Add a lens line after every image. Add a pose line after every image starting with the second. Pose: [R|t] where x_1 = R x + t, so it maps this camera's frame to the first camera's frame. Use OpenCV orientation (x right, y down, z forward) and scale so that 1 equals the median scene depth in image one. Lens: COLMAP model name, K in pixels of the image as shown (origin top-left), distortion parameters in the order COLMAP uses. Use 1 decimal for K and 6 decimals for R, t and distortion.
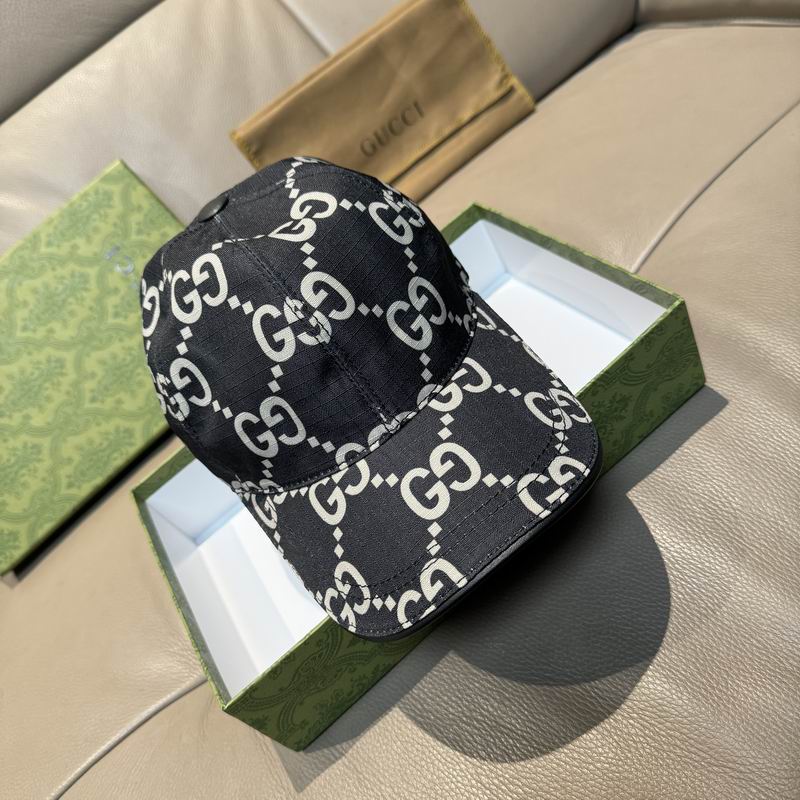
lens RADIAL K [[795.7, 0, 400.7], [0, 795.7, 399.5], [0, 0, 1]] dist [-0.047831, 0.000000]
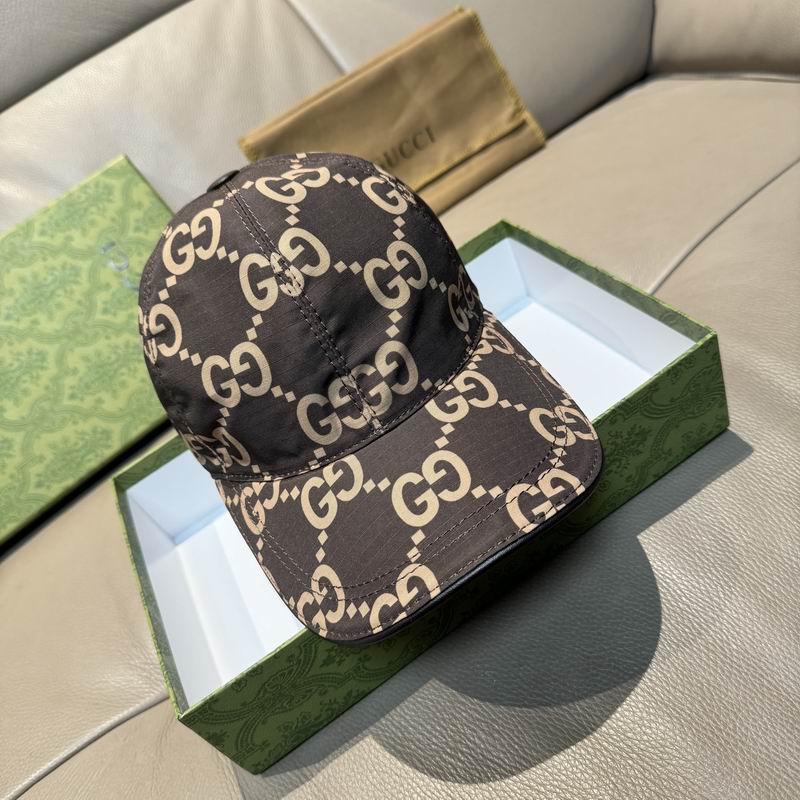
lens RADIAL K [[795.7, 0, 402.2], [0, 795.7, 397.3], [0, 0, 1]] dist [-0.047831, 0.000000]
pose [[0.996862, 0.074175, 0.027649, -0.017707], [-0.072242, 0.995242, -0.065375, 0.034477], [-0.032366, 0.063173, 0.997478, 0.034030]]
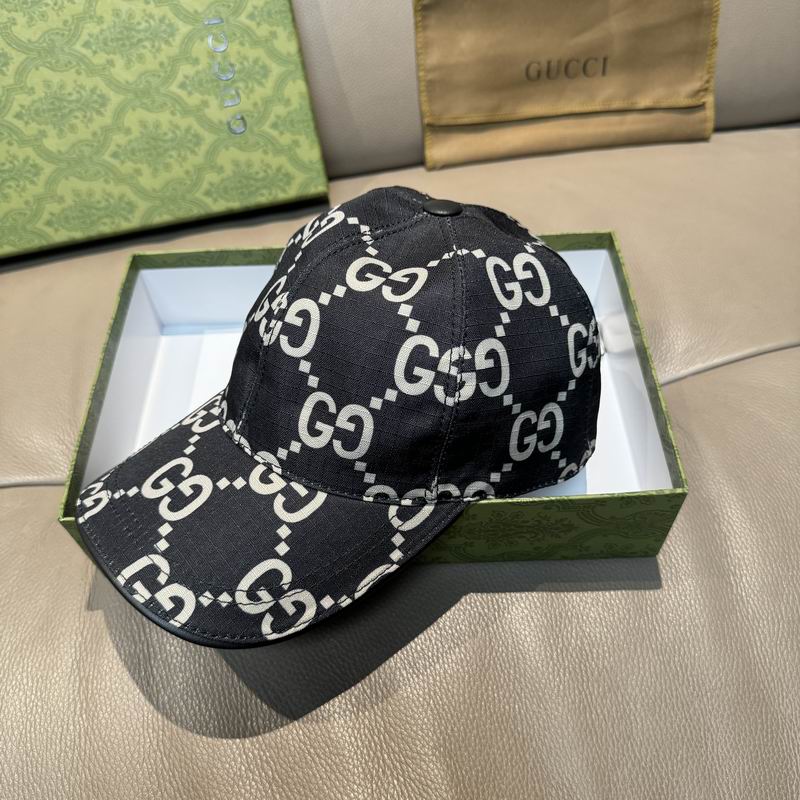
lens RADIAL K [[795.7, 0, 397.0], [0, 795.7, 417.6], [0, 0, 1]] dist [-0.047831, 0.000000]
pose [[0.829304, 0.552198, 0.085633, -0.032978], [-0.557562, 0.807509, 0.192495, -0.099493], [0.037146, -0.207382, 0.977554, 0.046651]]
